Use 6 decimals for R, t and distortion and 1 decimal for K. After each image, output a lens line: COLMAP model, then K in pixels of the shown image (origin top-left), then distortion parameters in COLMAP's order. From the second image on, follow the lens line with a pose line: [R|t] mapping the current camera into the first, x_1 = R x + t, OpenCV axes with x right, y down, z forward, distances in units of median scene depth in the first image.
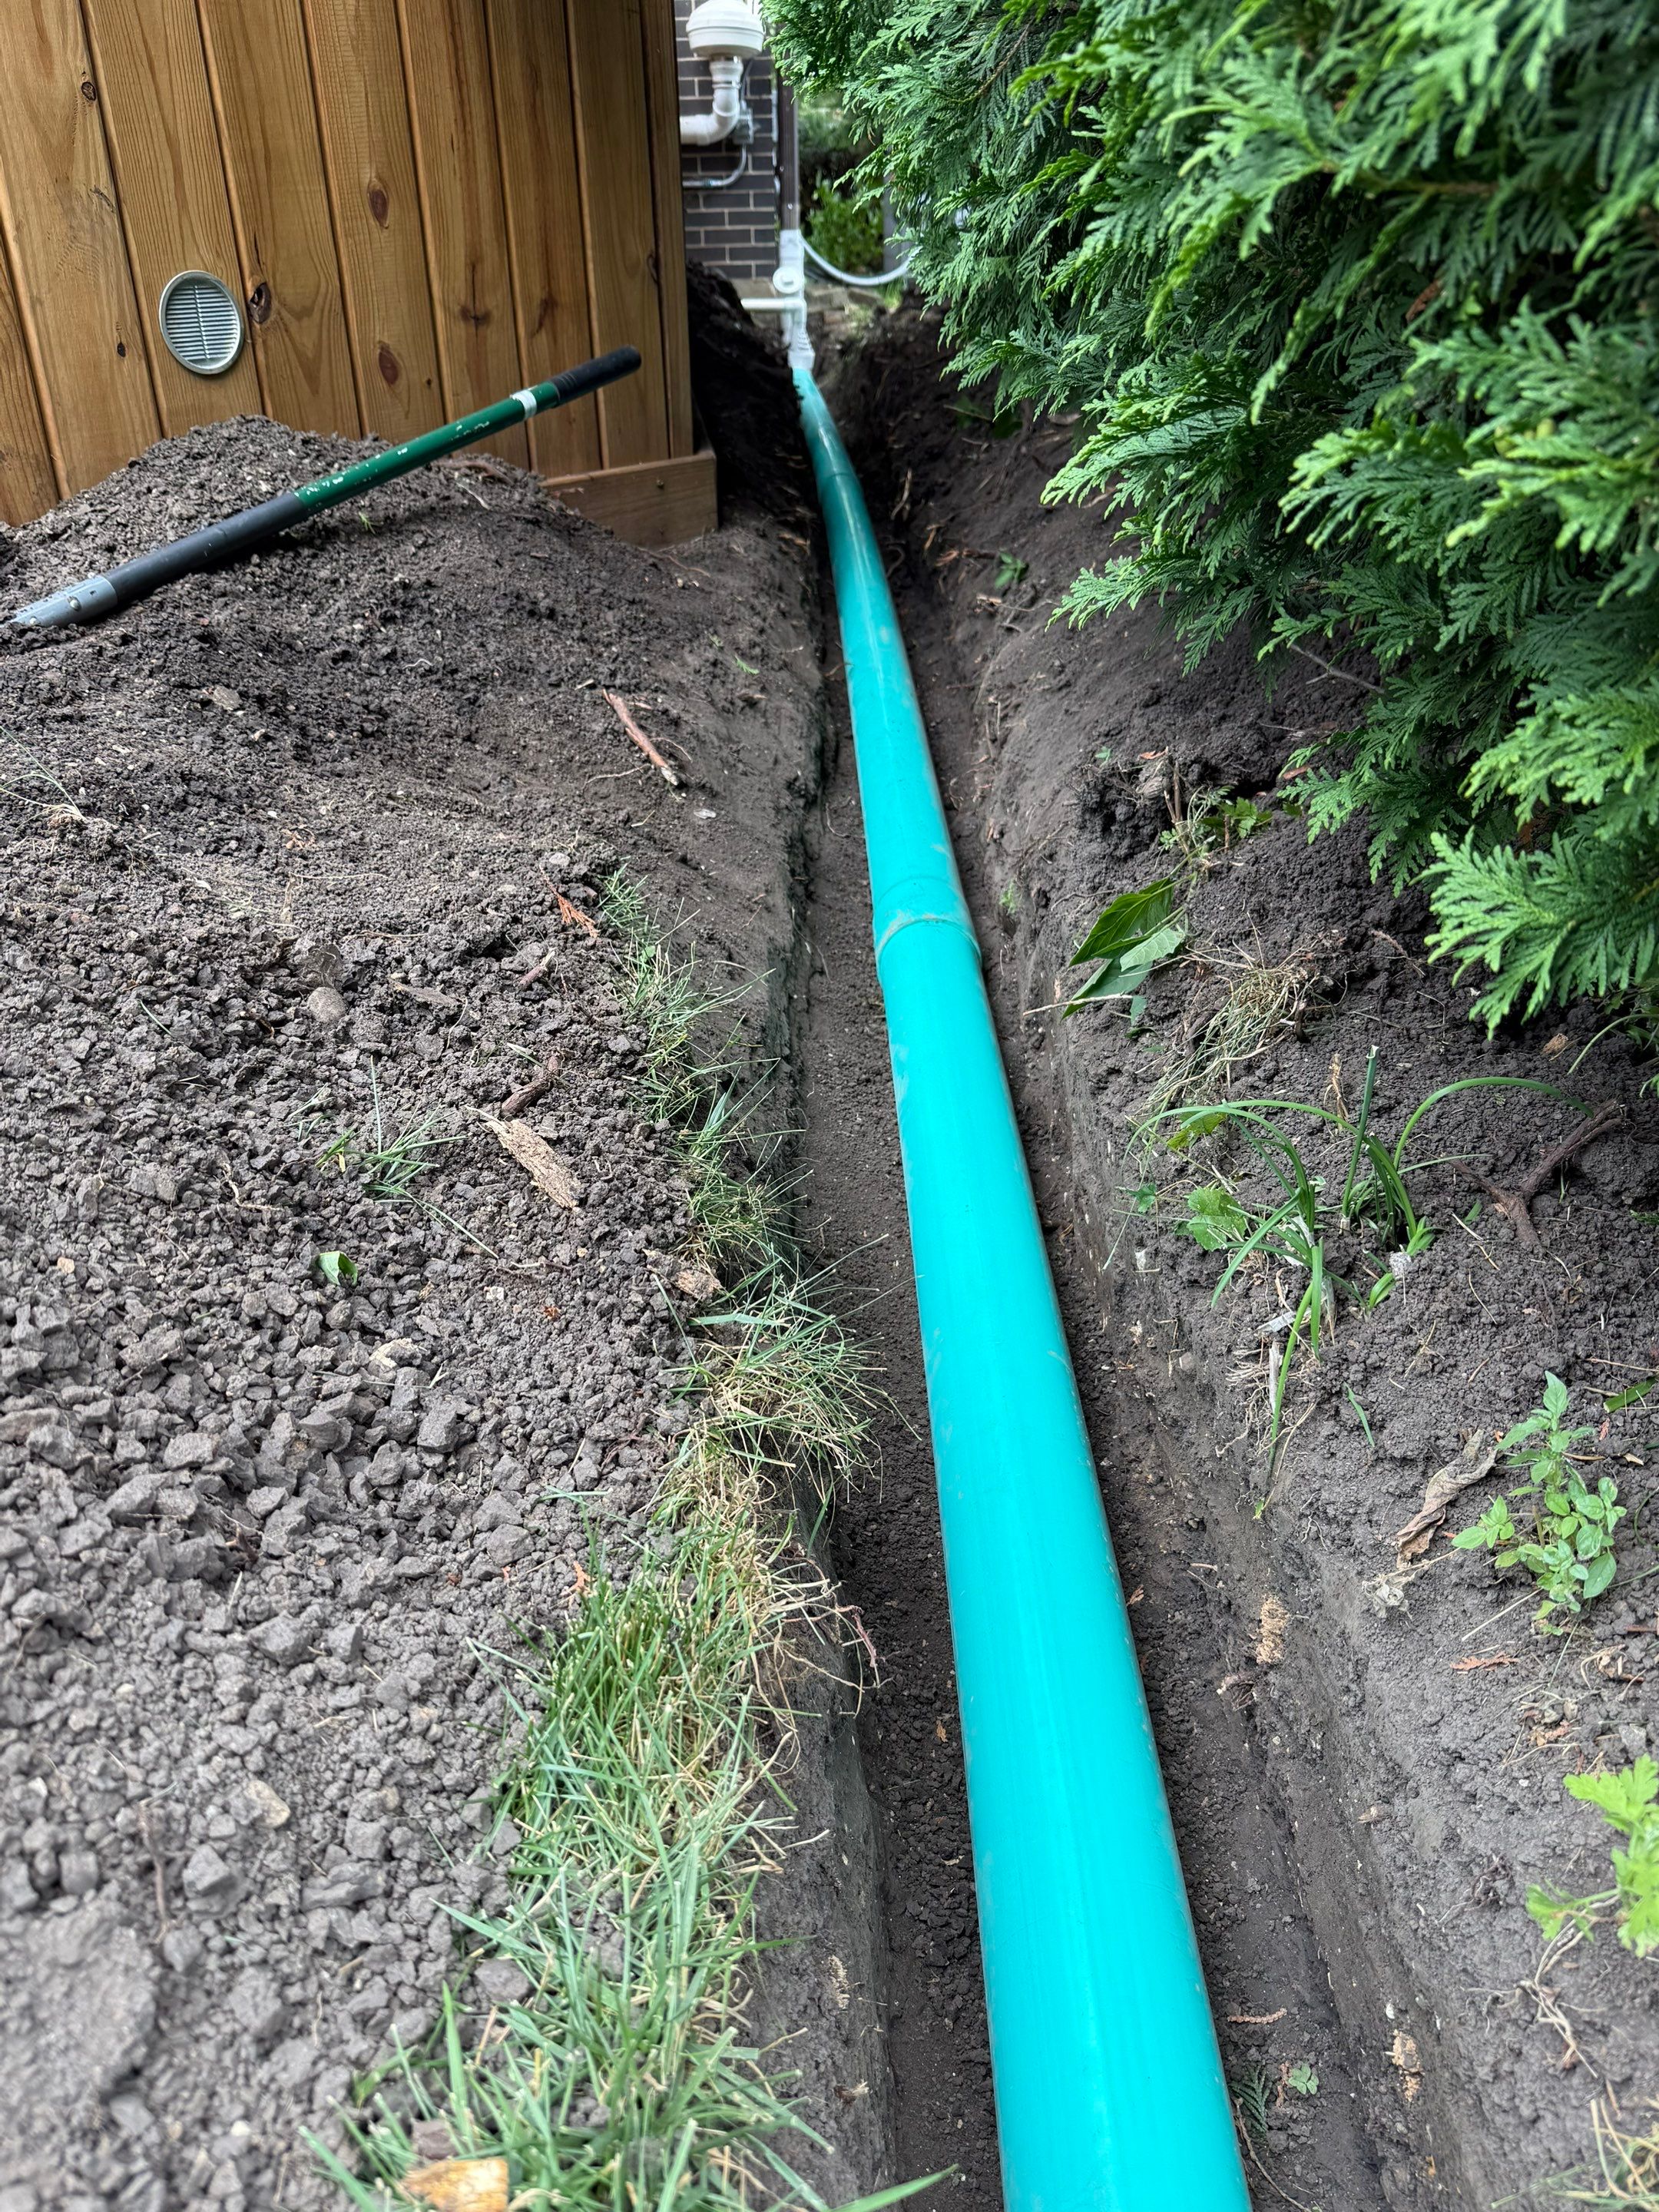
lens RADIAL K [[1716.8, 0, 811.8], [0, 1716.8, 1091.9], [0, 0, 1]] dist [0.036208, -0.059904]
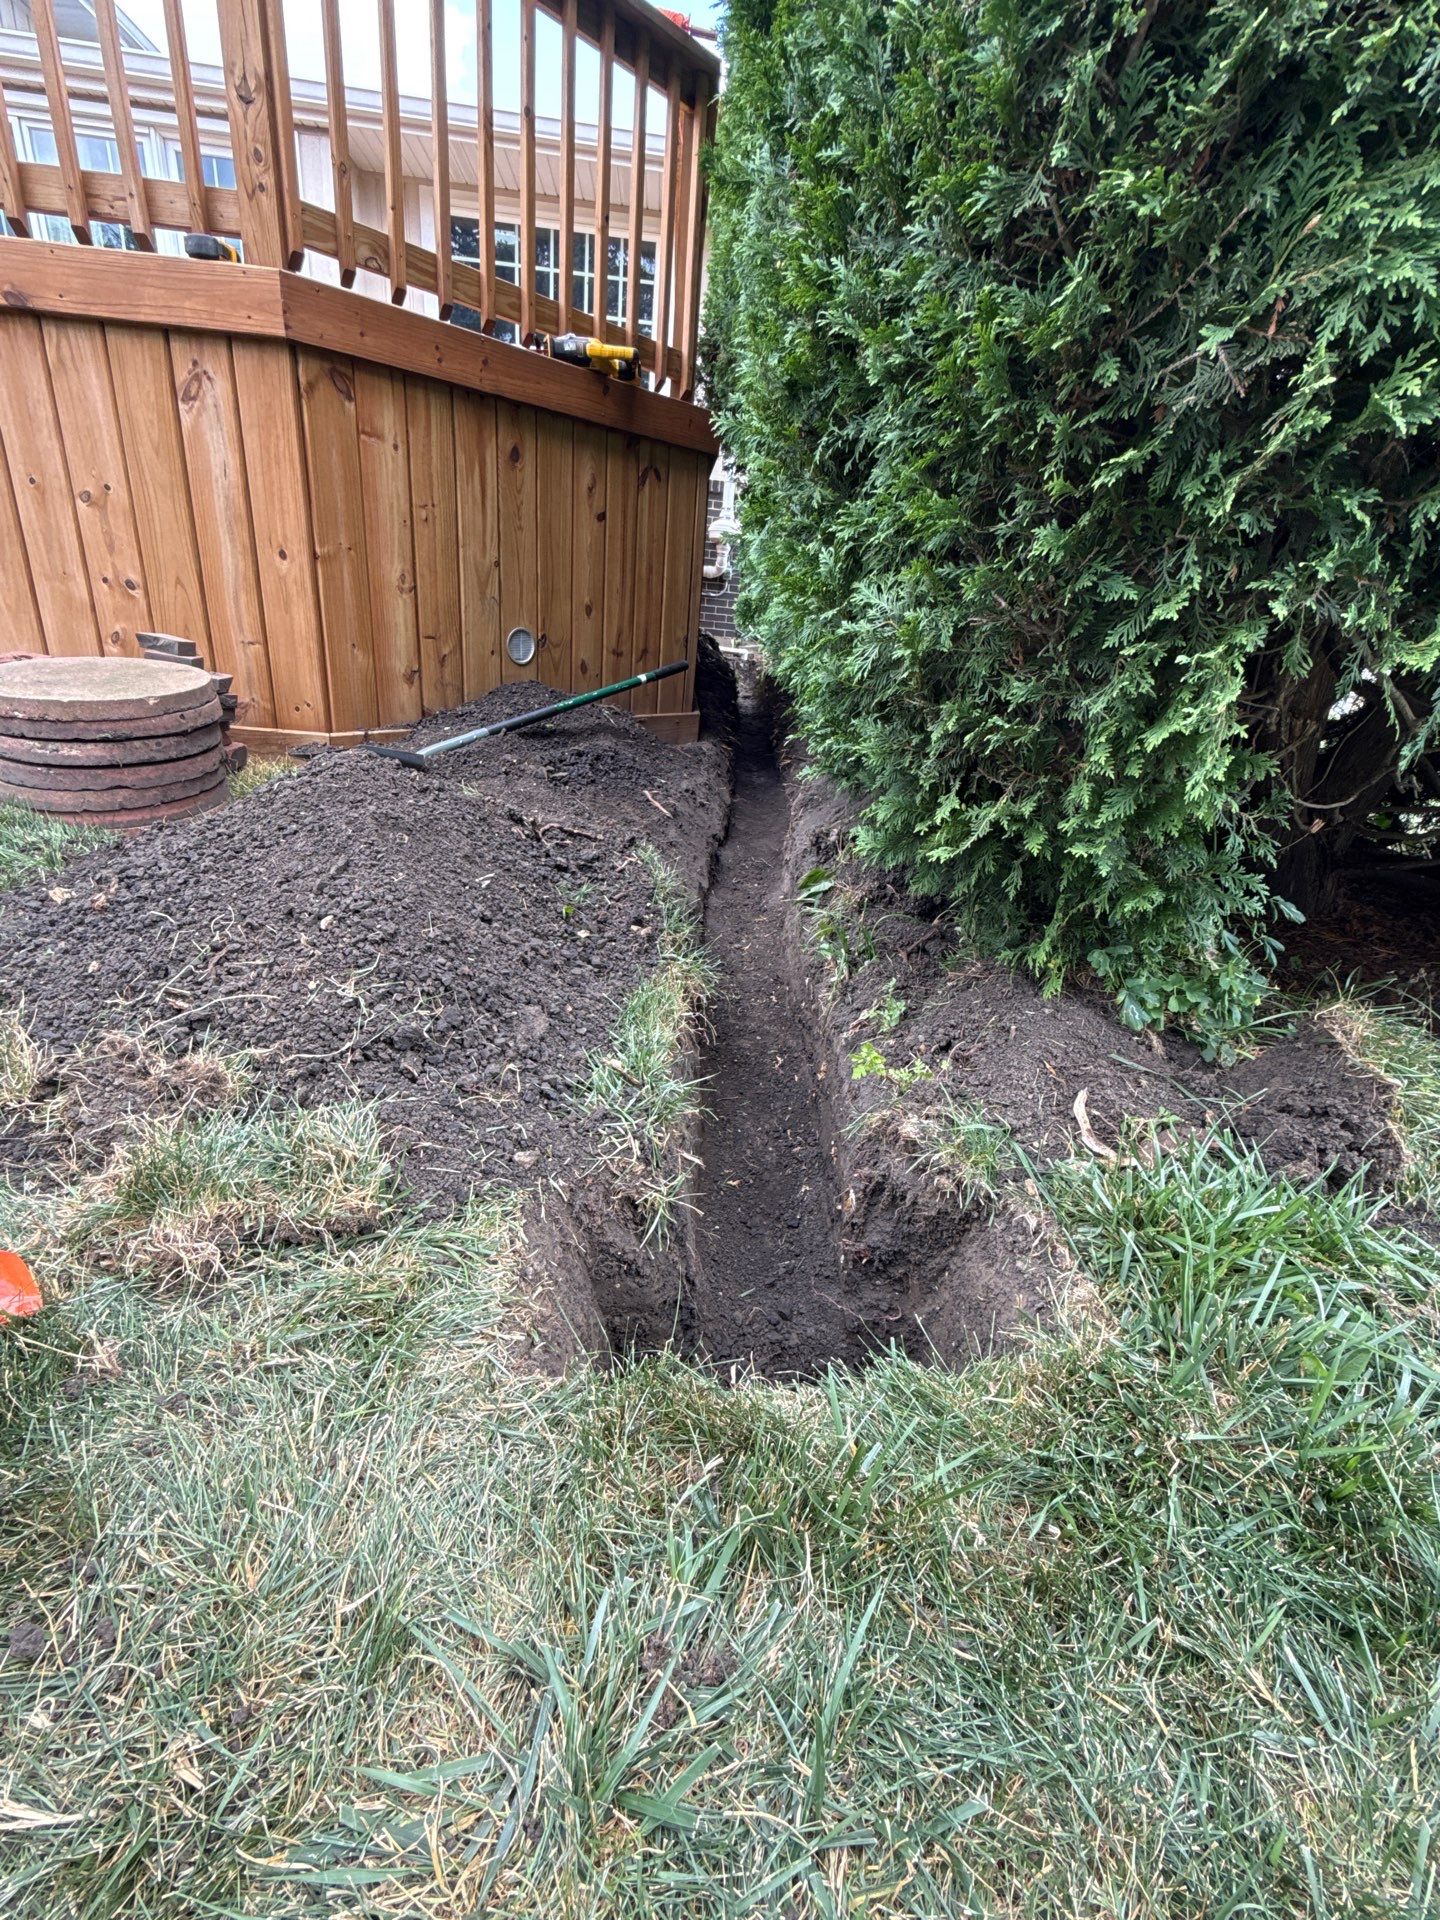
lens RADIAL K [[837.7, 0, 716.5], [0, 837.7, 954.0], [0, 0, 1]] dist [0.000393, 0.000122]
pose [[0.993211, 0.116314, 0.001447, 0.028826], [-0.115883, 0.990458, -0.074592, 0.268231], [-0.010109, 0.073918, 0.997213, -0.766479]]
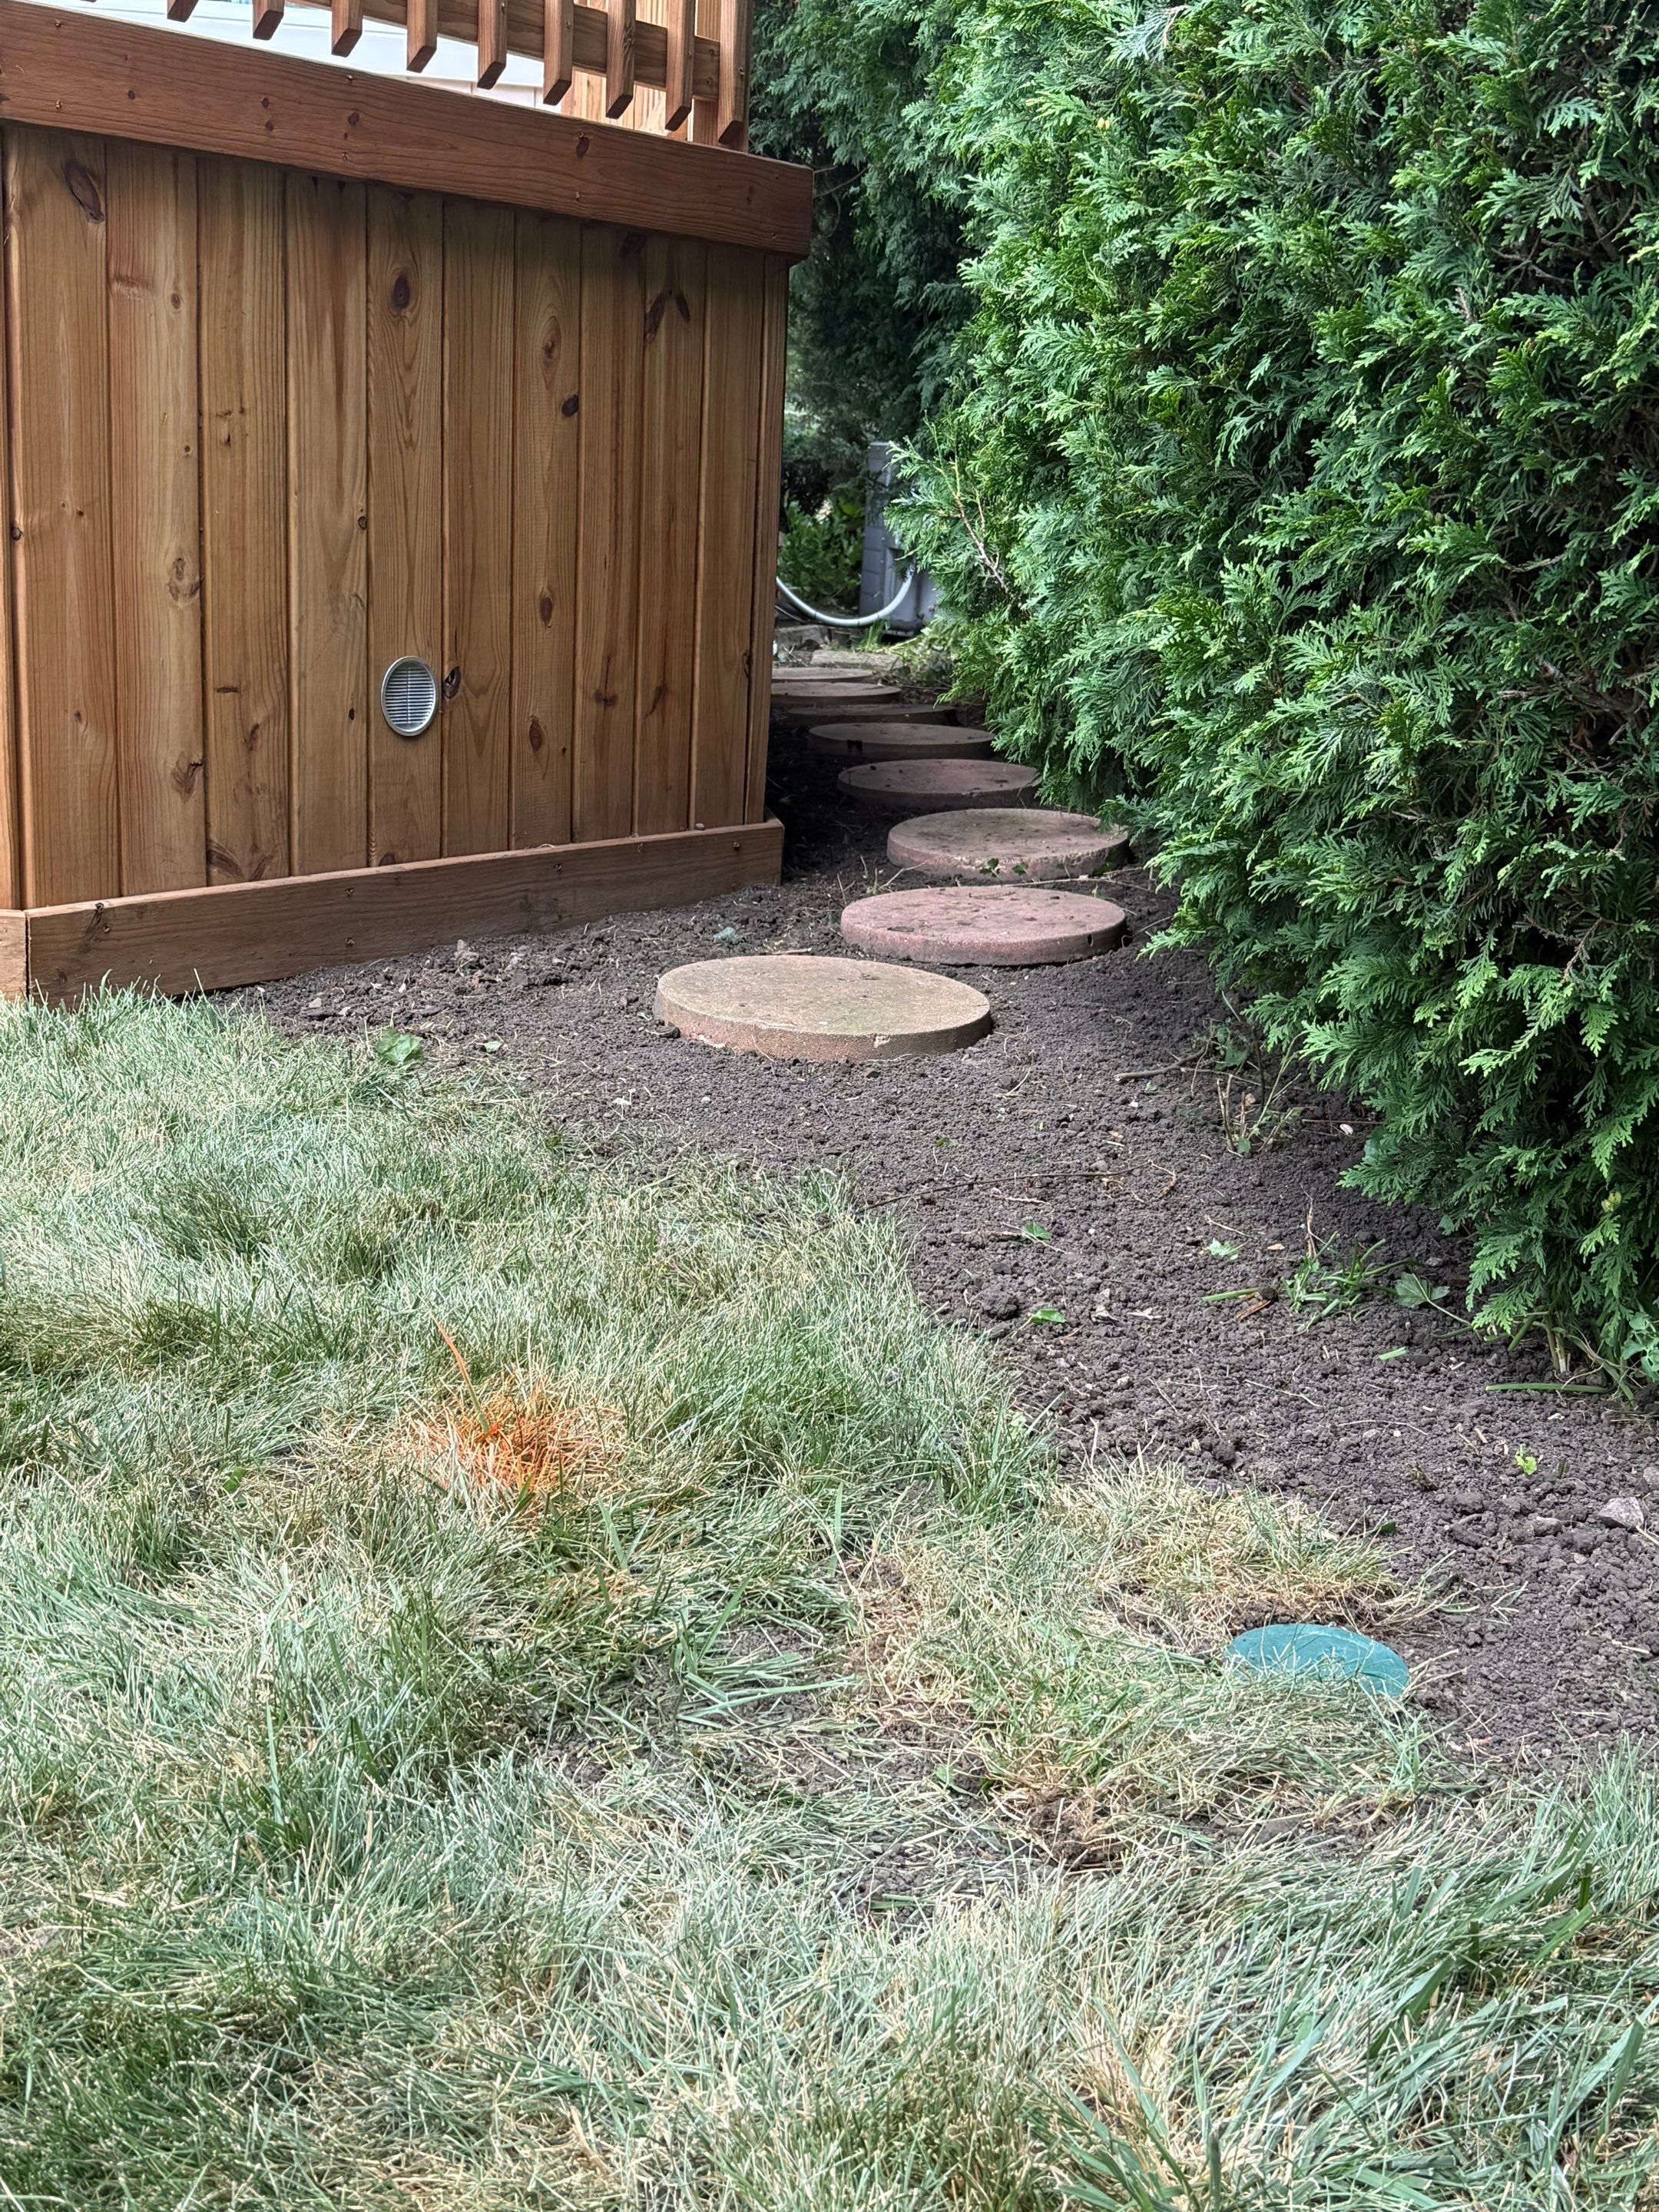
lens RADIAL K [[2508.9, 0, 830.3], [0, 2508.9, 1098.8], [0, 0, 1]] dist [0.192600, -0.471951]
pose [[0.996340, 0.061625, 0.059233, -0.378481], [-0.045826, 0.970077, -0.238435, 0.598732], [-0.072154, 0.234848, 0.969350, -1.702413]]
